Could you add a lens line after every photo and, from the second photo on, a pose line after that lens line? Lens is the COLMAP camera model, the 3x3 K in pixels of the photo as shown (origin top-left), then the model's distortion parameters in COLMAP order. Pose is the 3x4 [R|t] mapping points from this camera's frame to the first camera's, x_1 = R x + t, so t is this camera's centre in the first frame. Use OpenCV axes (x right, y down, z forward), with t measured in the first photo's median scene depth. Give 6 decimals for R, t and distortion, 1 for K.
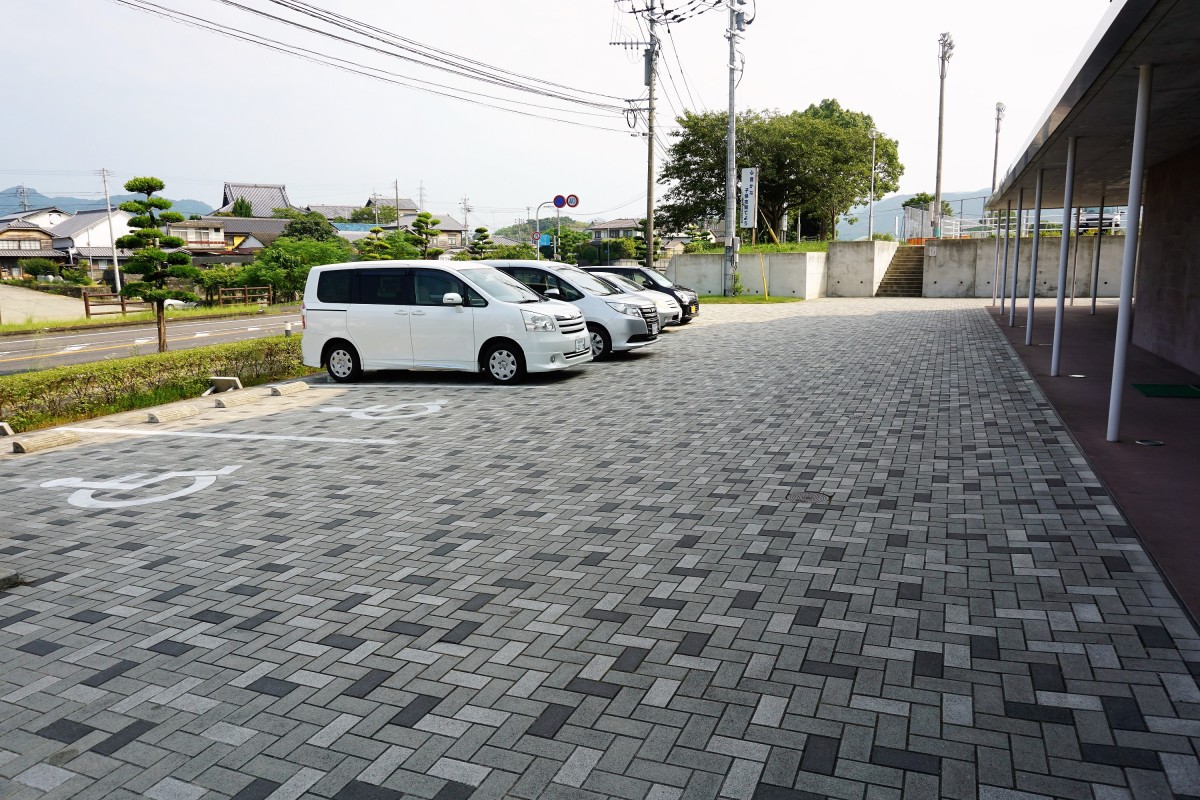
lens RADIAL K [[820.0, 0, 602.1], [0, 820.0, 400.3], [0, 0, 1]] dist [-0.023915, 0.006916]
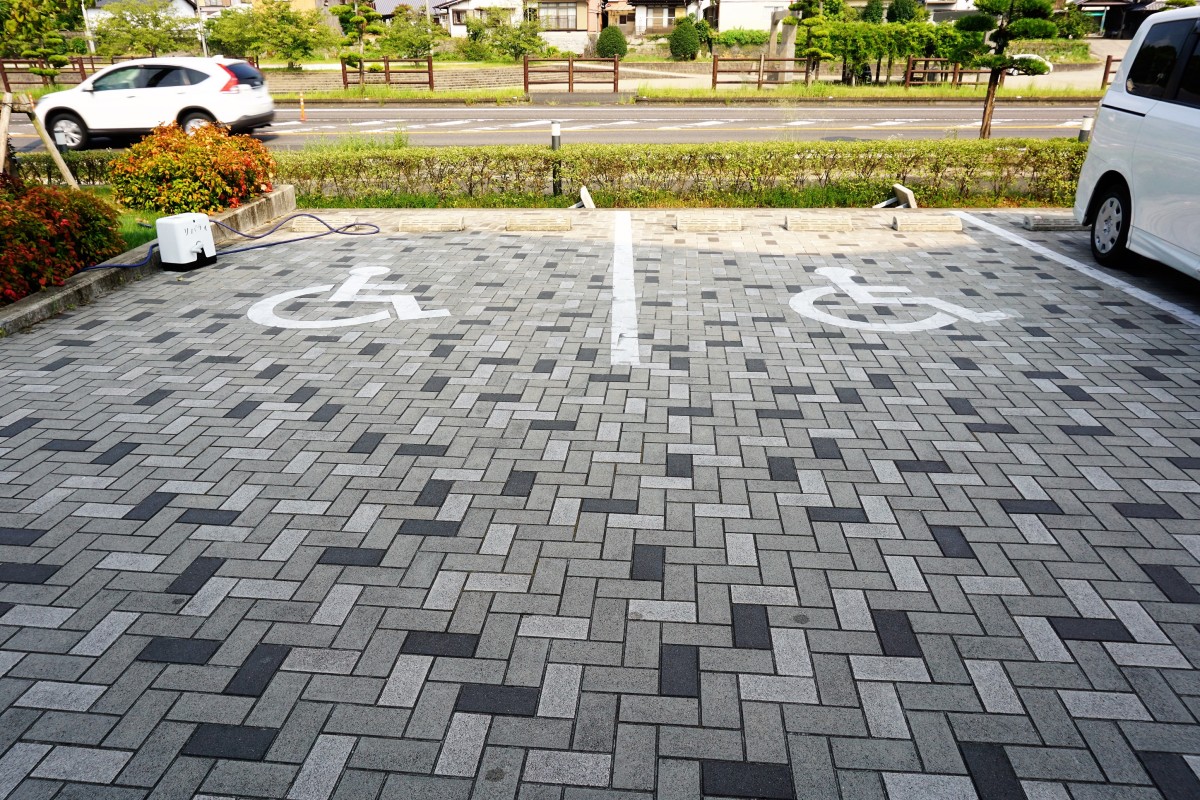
lens RADIAL K [[820.0, 0, 599.9], [0, 820.0, 389.9], [0, 0, 1]] dist [-0.023915, 0.006916]
pose [[0.288993, 0.395680, -0.871734, 0.311964], [-0.155131, 0.917908, 0.365211, -0.174260], [0.944679, 0.029690, 0.326651, 1.051543]]
